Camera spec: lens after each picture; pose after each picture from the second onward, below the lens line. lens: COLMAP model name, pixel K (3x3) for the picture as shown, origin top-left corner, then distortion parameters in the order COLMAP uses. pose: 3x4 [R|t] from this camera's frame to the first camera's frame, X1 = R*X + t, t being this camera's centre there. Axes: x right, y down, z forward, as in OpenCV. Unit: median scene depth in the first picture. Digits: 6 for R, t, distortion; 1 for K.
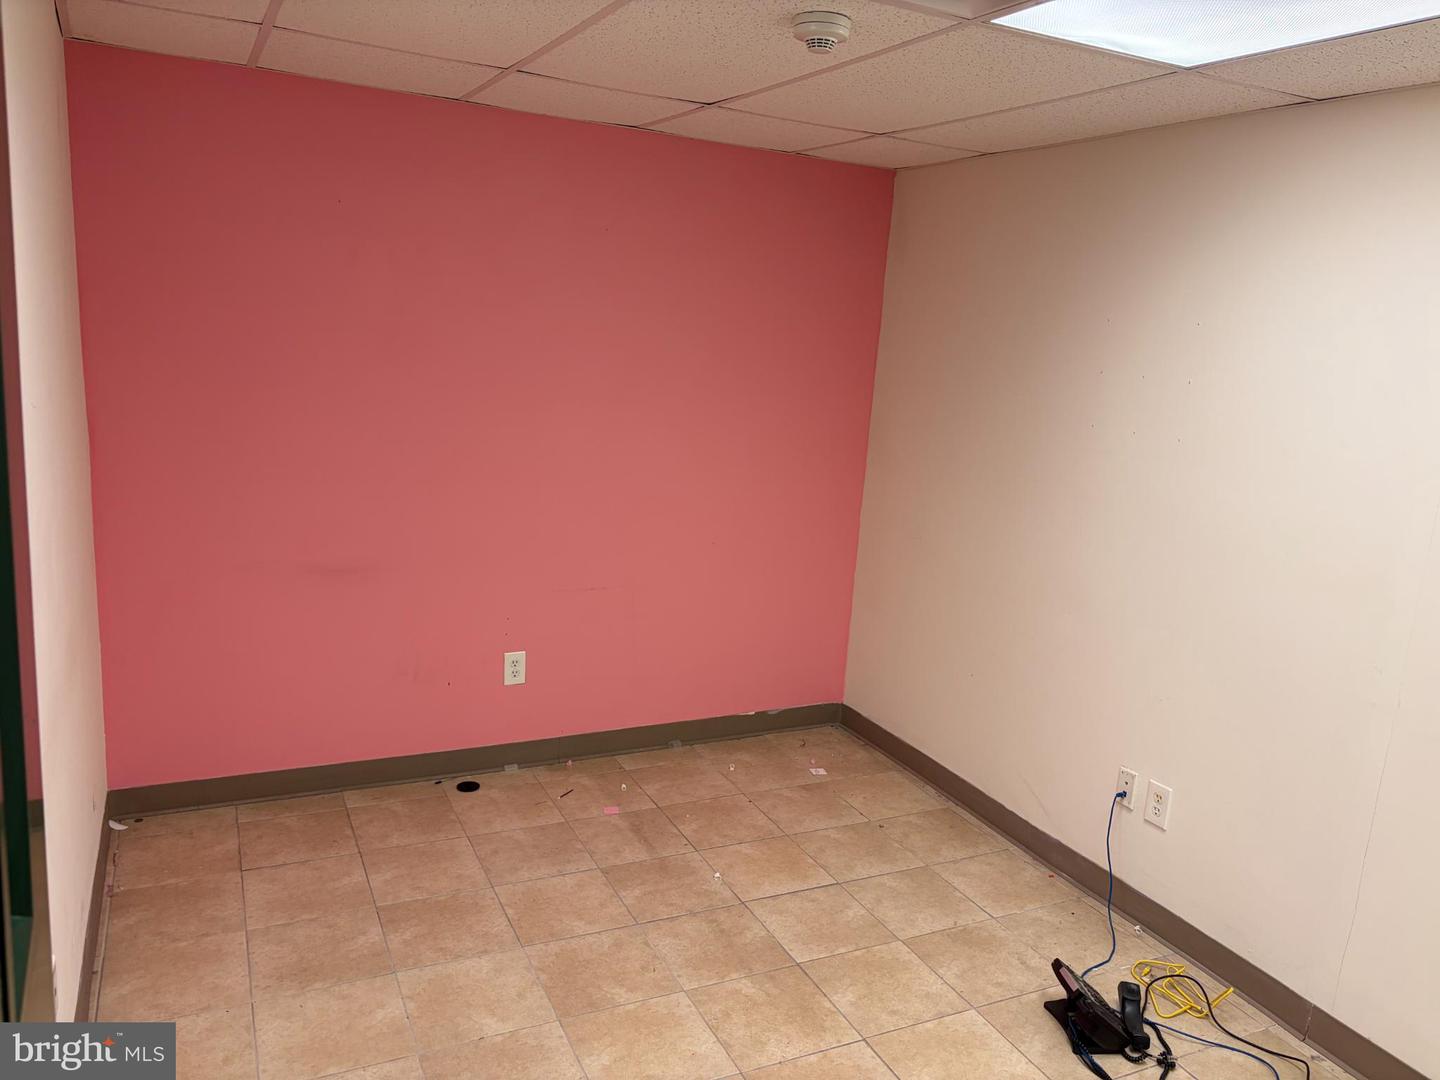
lens RADIAL K [[1092.2, 0, 725.3], [0, 1092.2, 547.2], [0, 0, 1]] dist [0.036768, -0.000876]
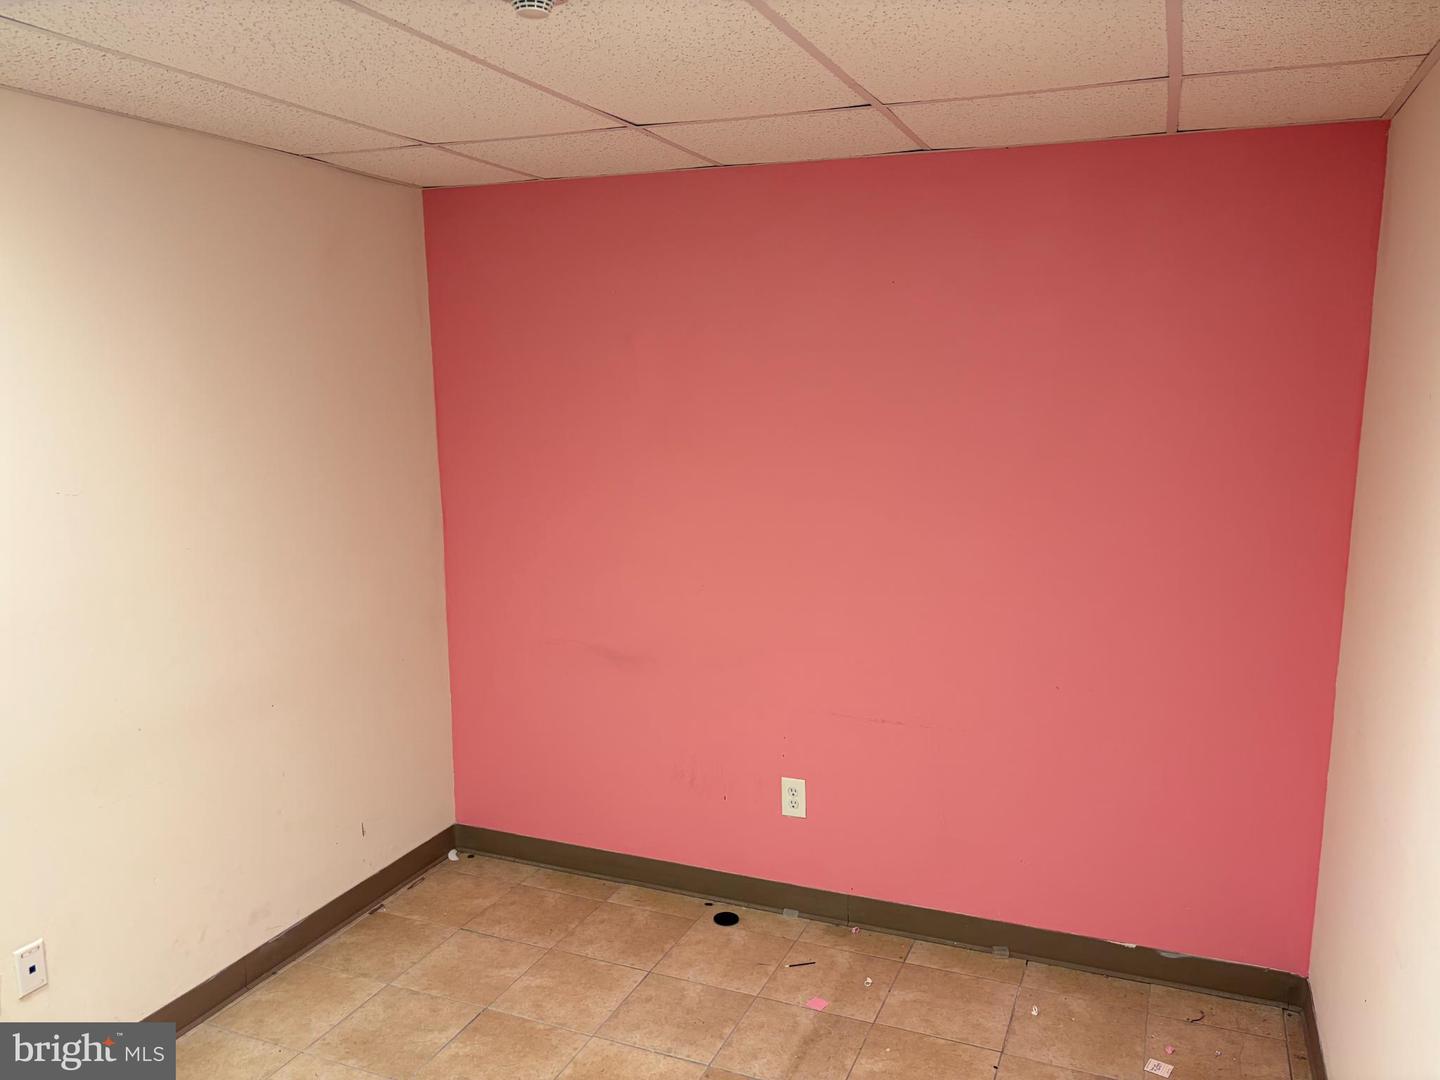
lens RADIAL K [[1092.2, 0, 725.3], [0, 1092.2, 547.2], [0, 0, 1]] dist [0.036768, -0.000876]
pose [[0.659791, 0.049346, -0.749827, 0.421220], [-0.107723, 0.993746, -0.029390, -0.055873], [0.743688, 0.100165, 0.660981, 0.382458]]
